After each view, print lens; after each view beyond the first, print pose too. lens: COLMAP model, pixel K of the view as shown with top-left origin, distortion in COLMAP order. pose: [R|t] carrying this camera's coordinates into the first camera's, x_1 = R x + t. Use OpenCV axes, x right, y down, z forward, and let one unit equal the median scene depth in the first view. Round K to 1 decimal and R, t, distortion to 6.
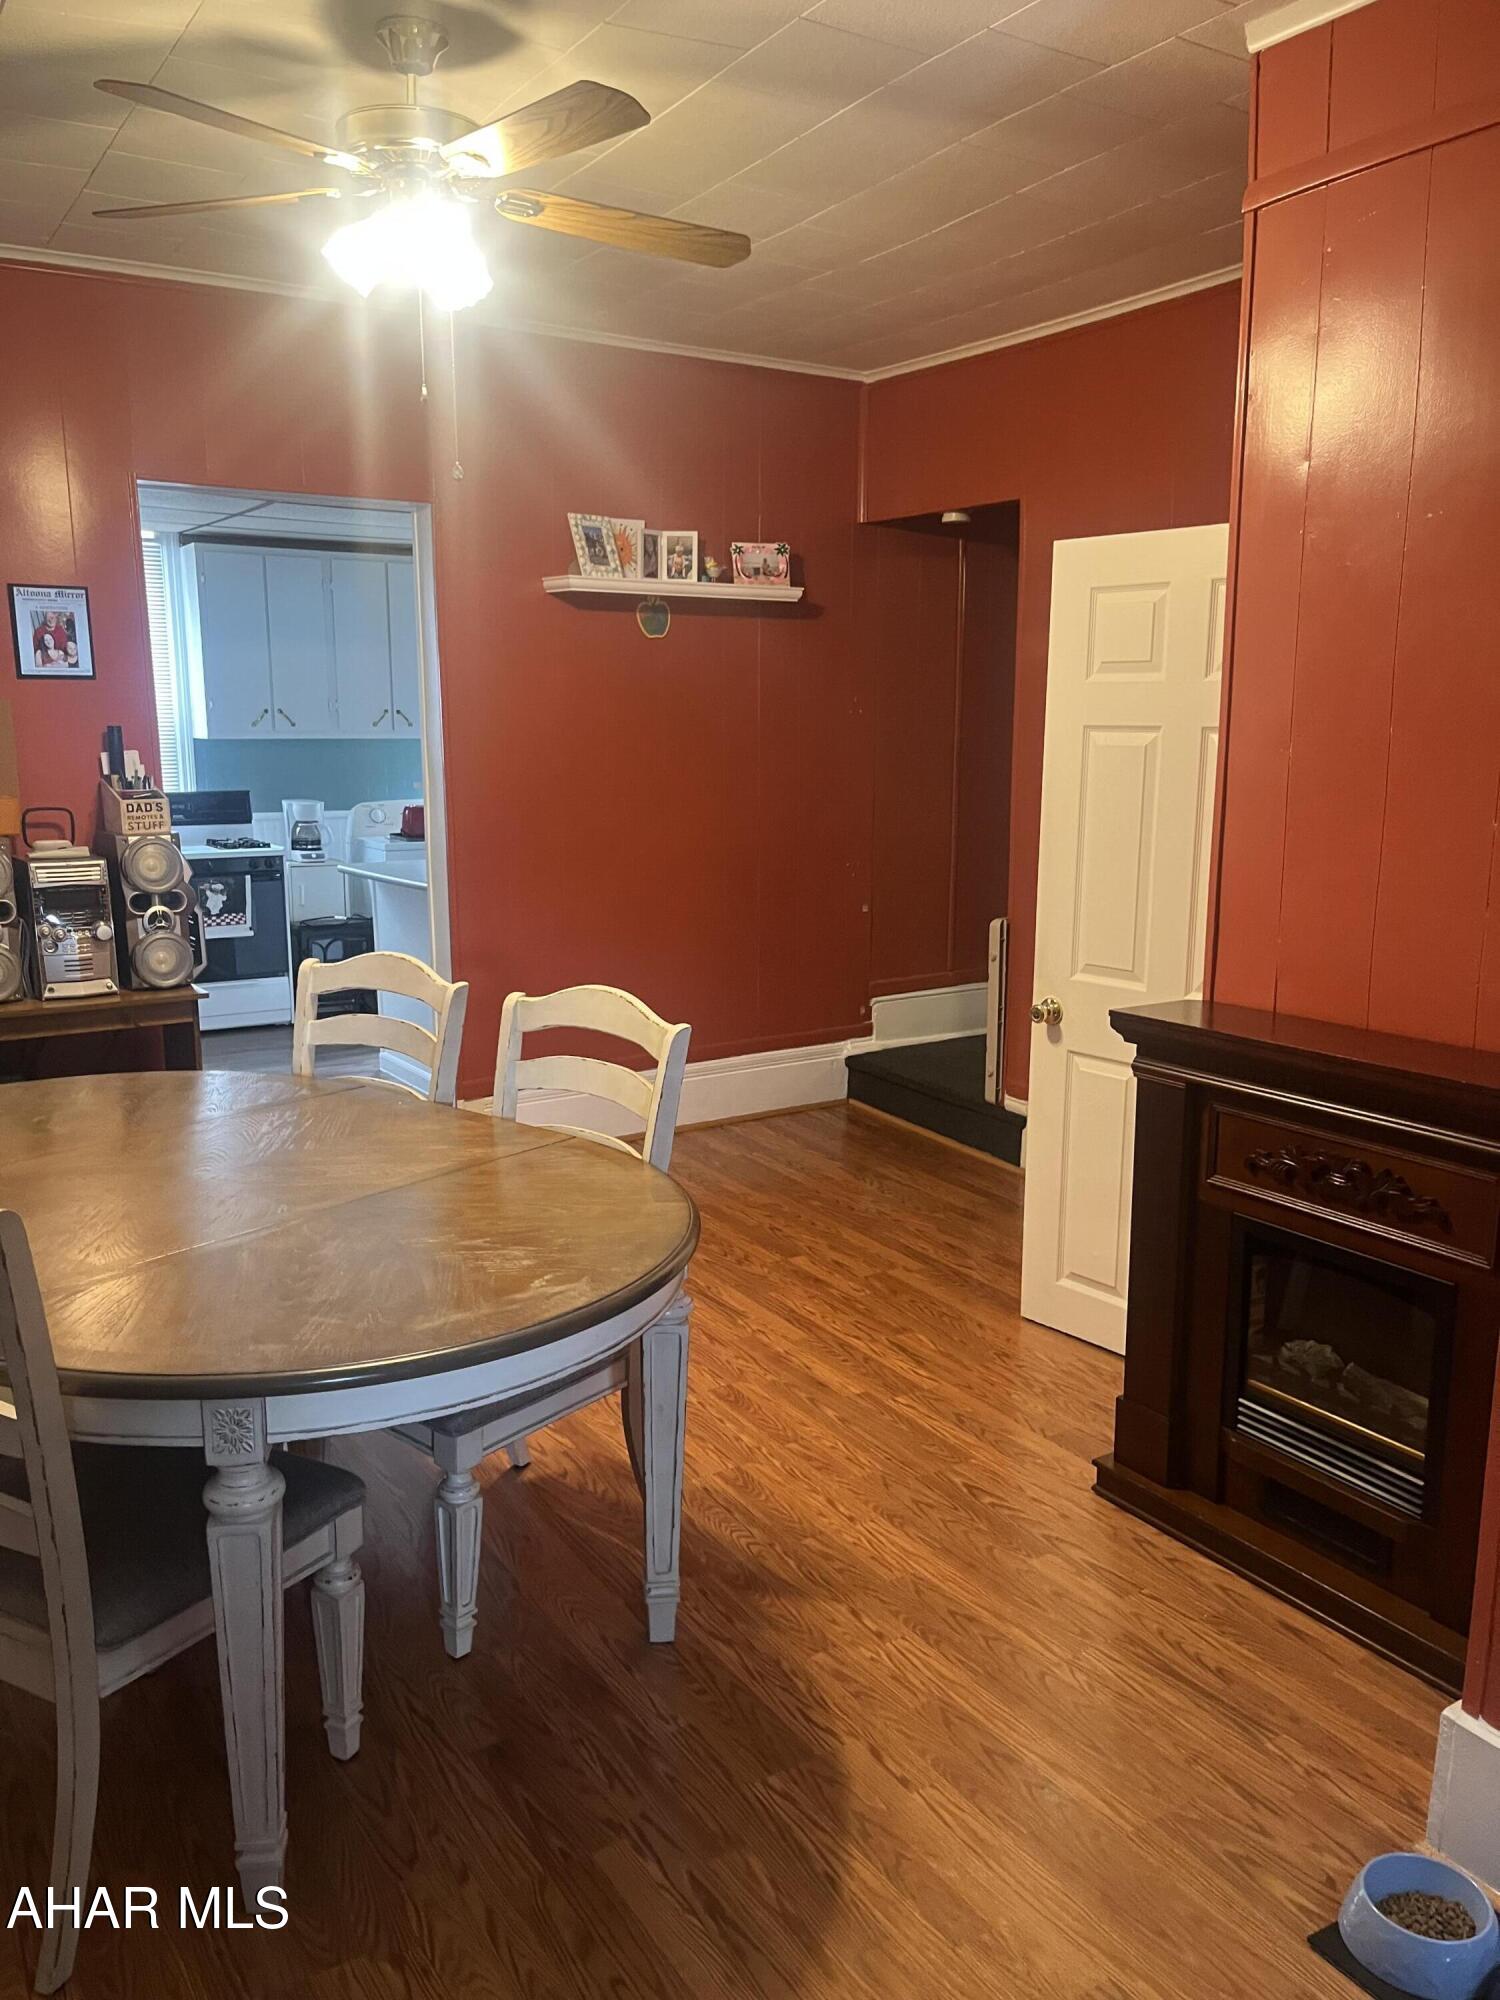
lens RADIAL K [[1529.9, 0, 745.1], [0, 1529.9, 1018.1], [0, 0, 1]] dist [0.034679, -0.009455]
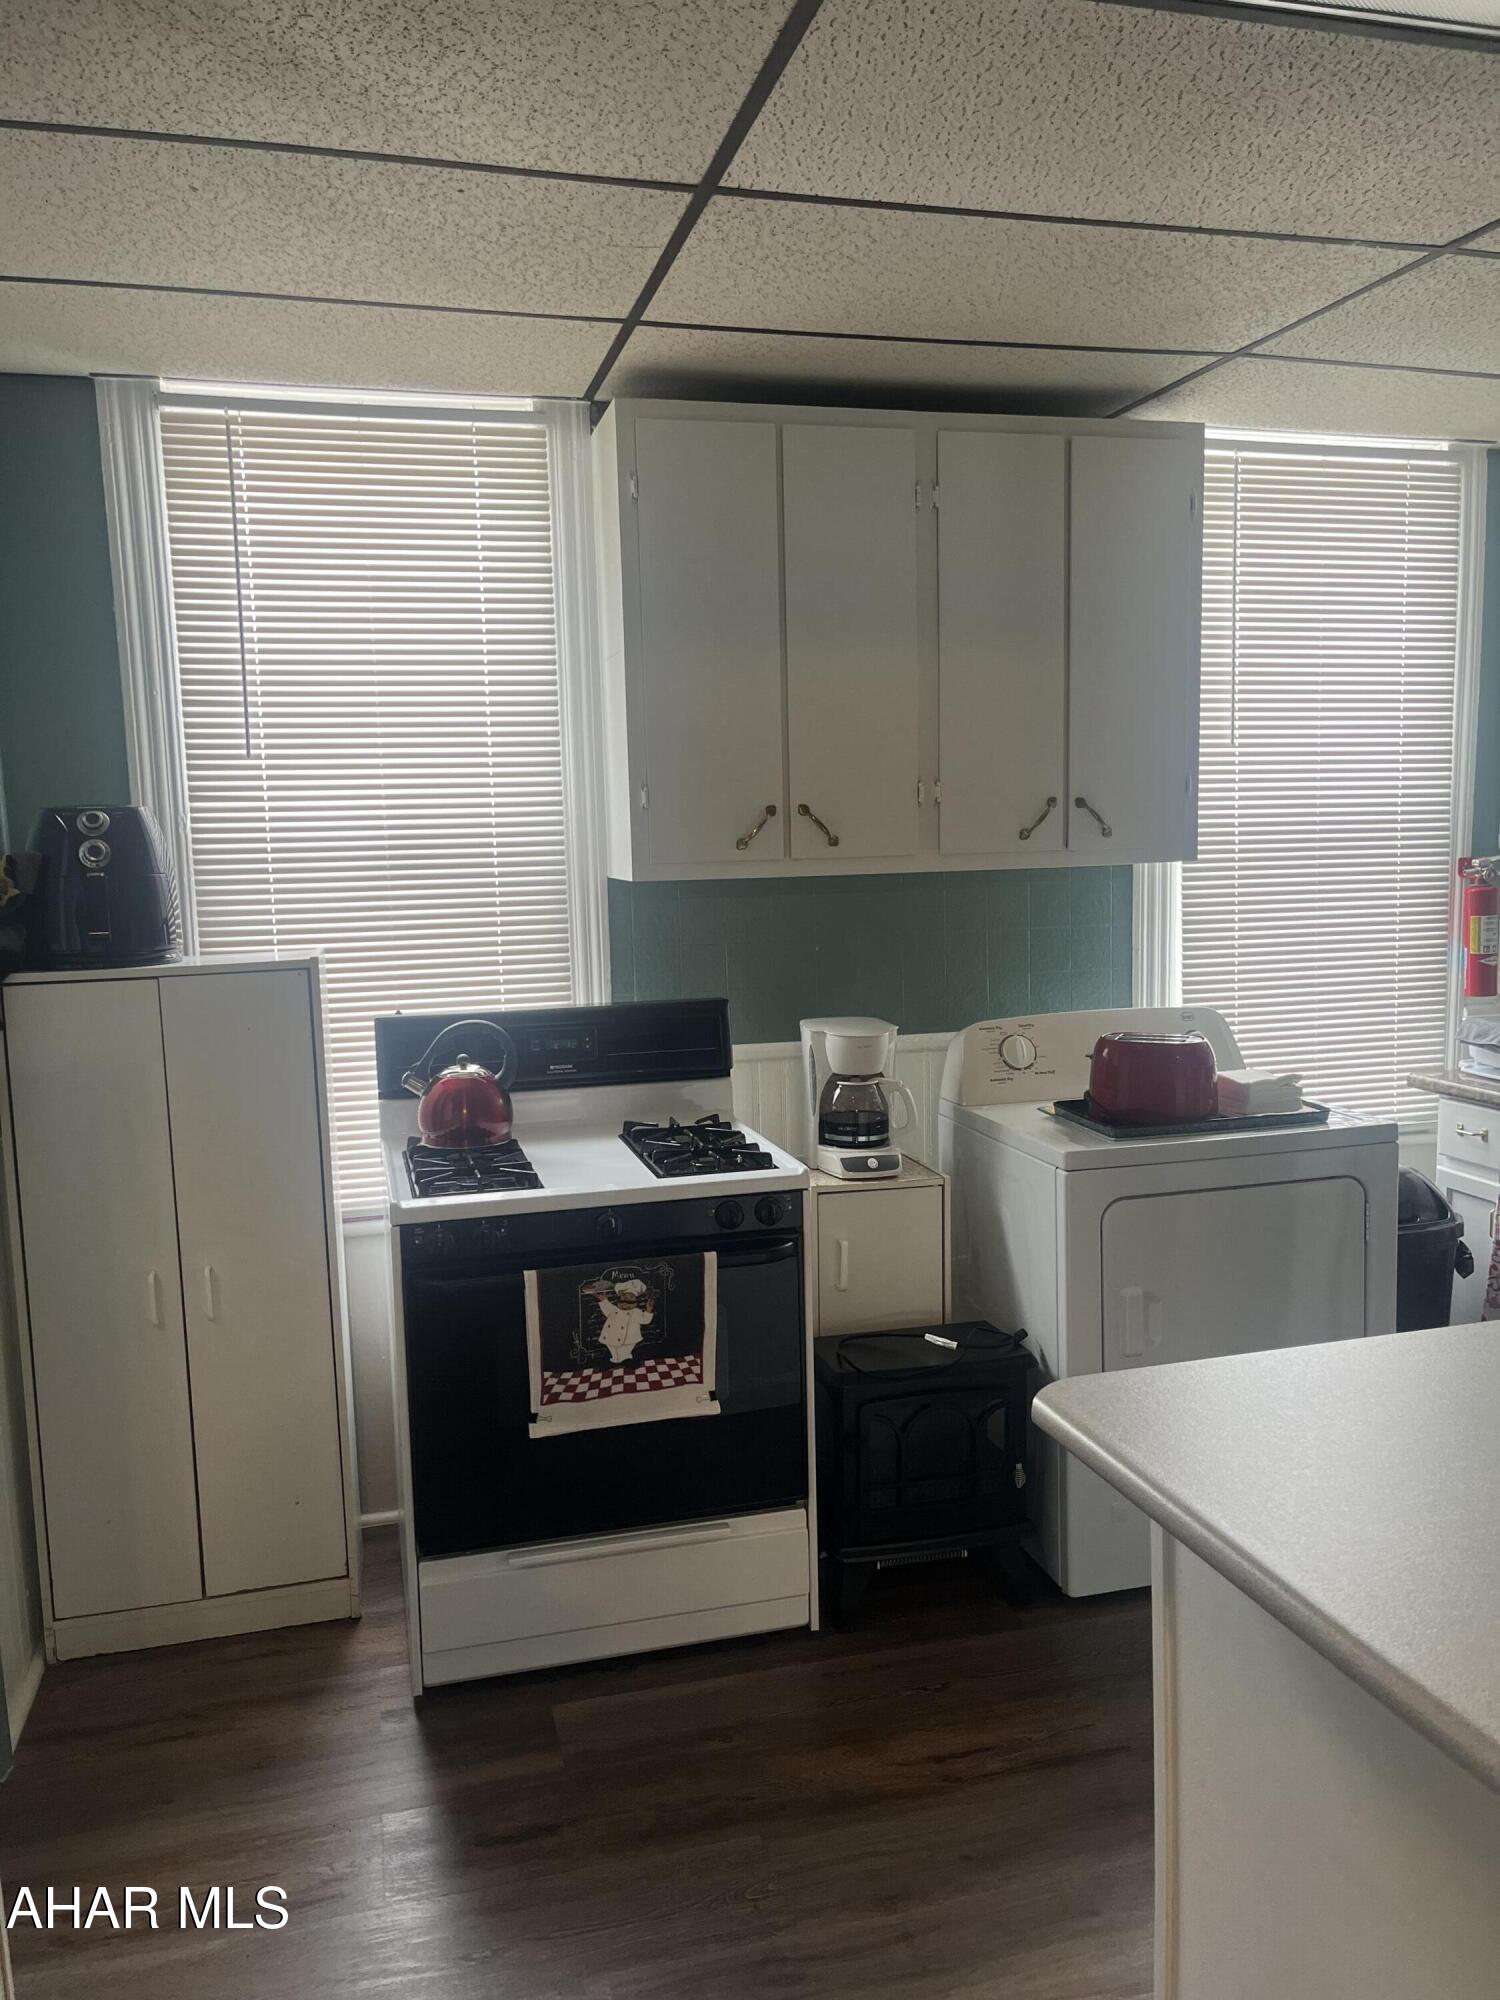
lens RADIAL K [[1520.2, 0, 744.3], [0, 1520.2, 1015.5], [0, 0, 1]] dist [0.041108, -0.063572]
pose [[0.951886, 0.008557, -0.306333, -0.367250], [-0.031395, 0.997074, -0.069704, -0.221174], [0.304840, 0.075968, 0.949369, 1.168341]]
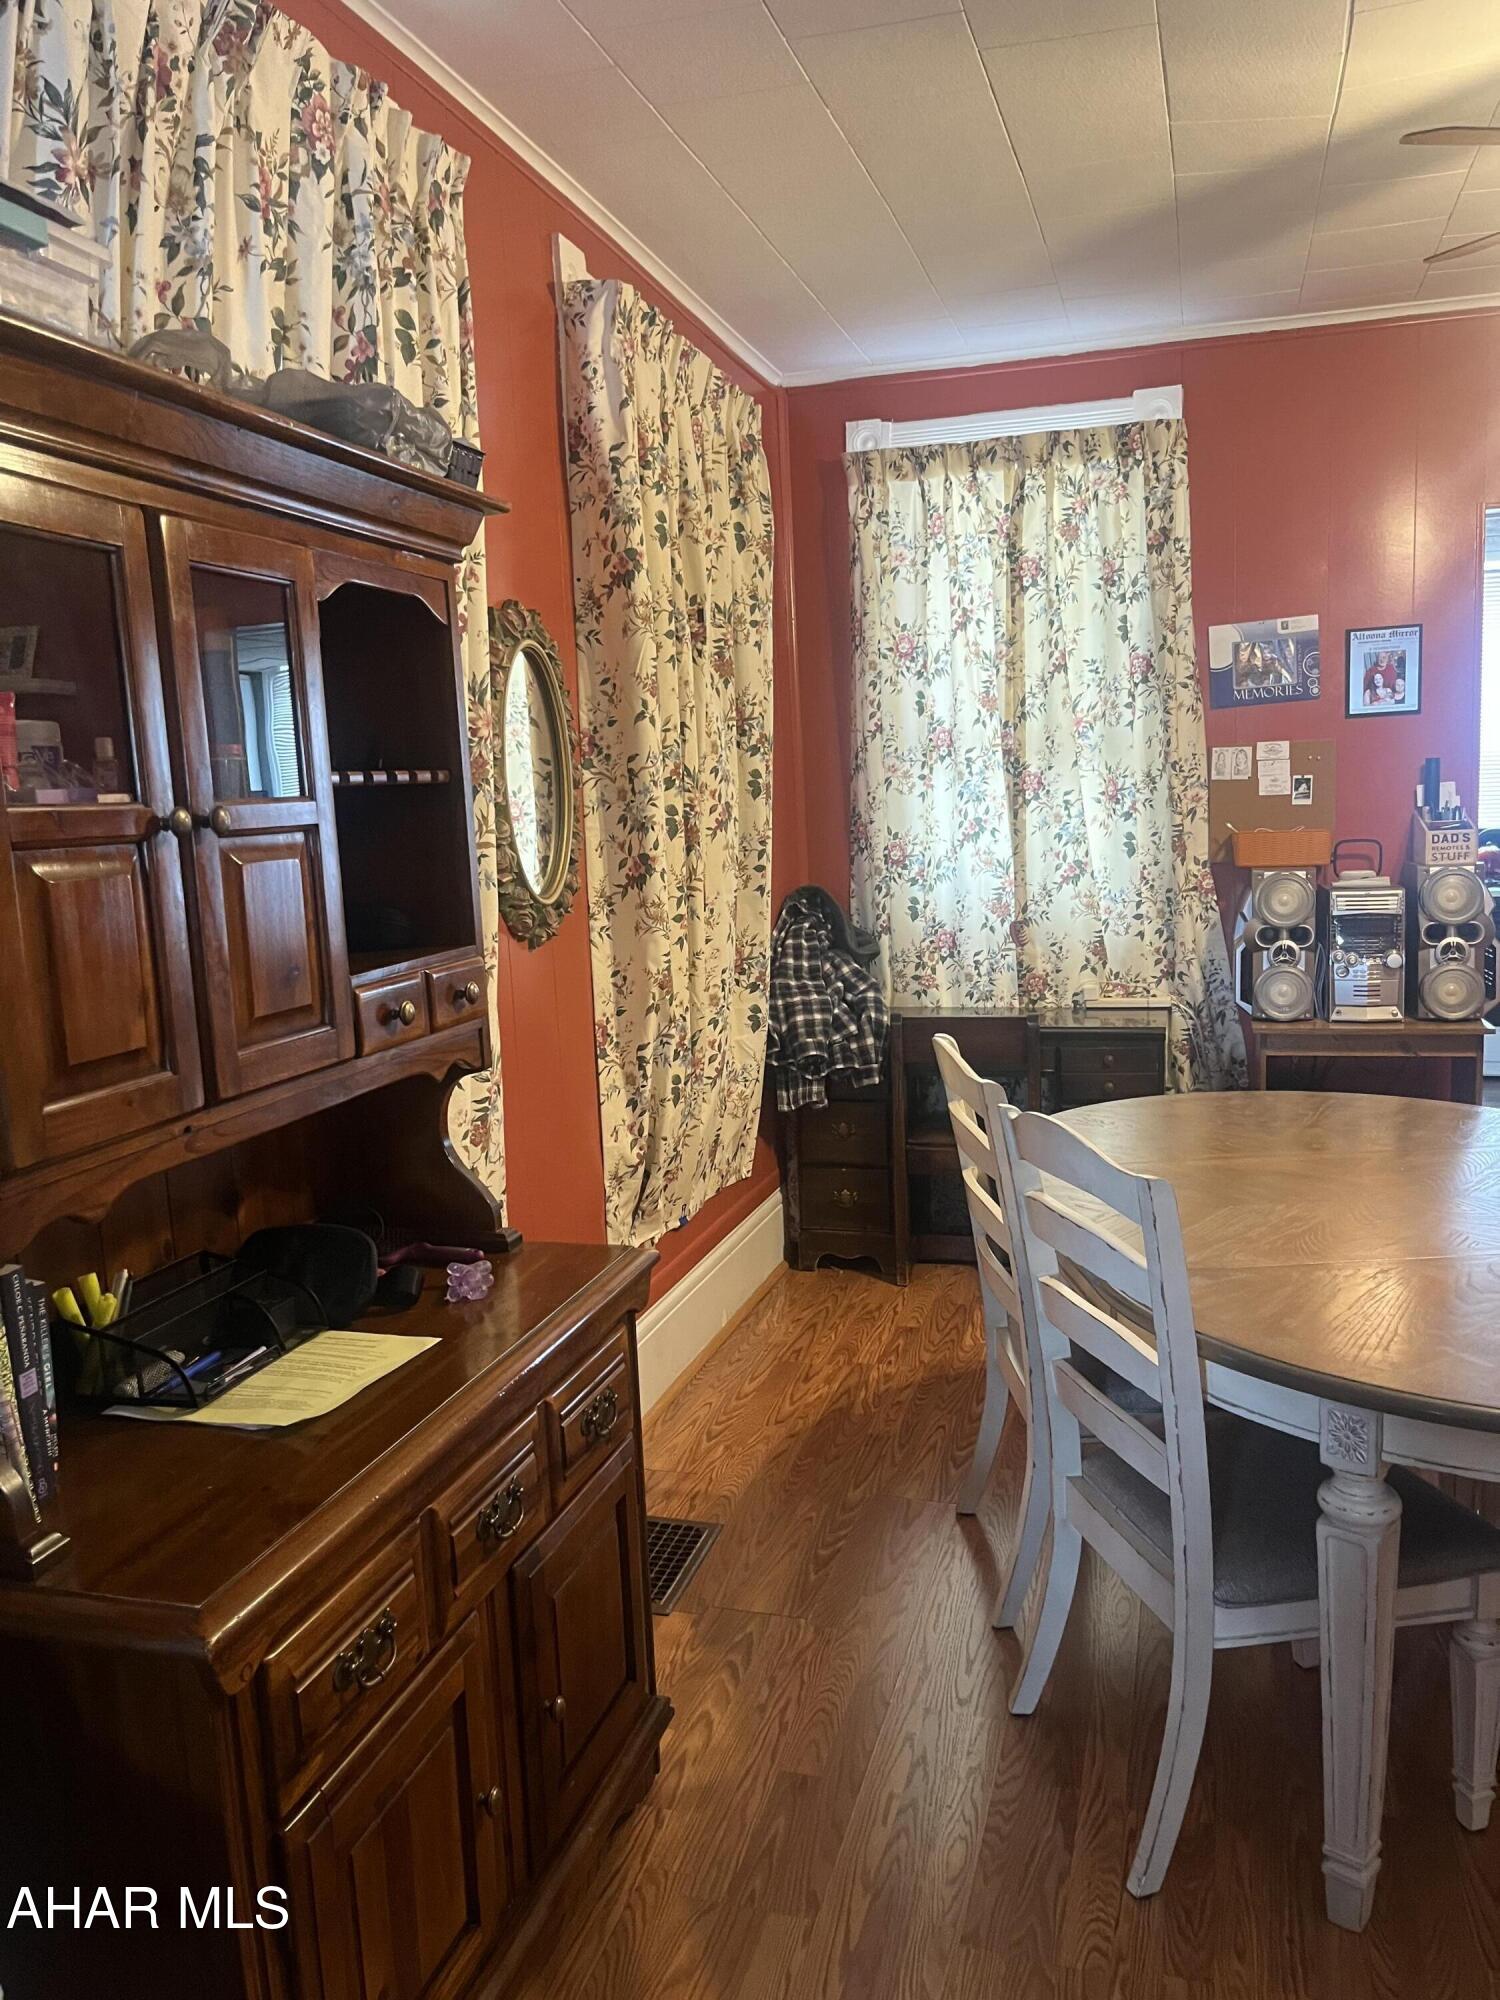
lens RADIAL K [[1529.9, 0, 745.1], [0, 1529.9, 1018.1], [0, 0, 1]] dist [0.034679, -0.009455]
pose [[0.661338, 0.081561, -0.745640, 0.061185], [-0.100848, 0.994713, 0.019360, 0.005701], [0.743278, 0.062393, 0.666067, 0.003155]]
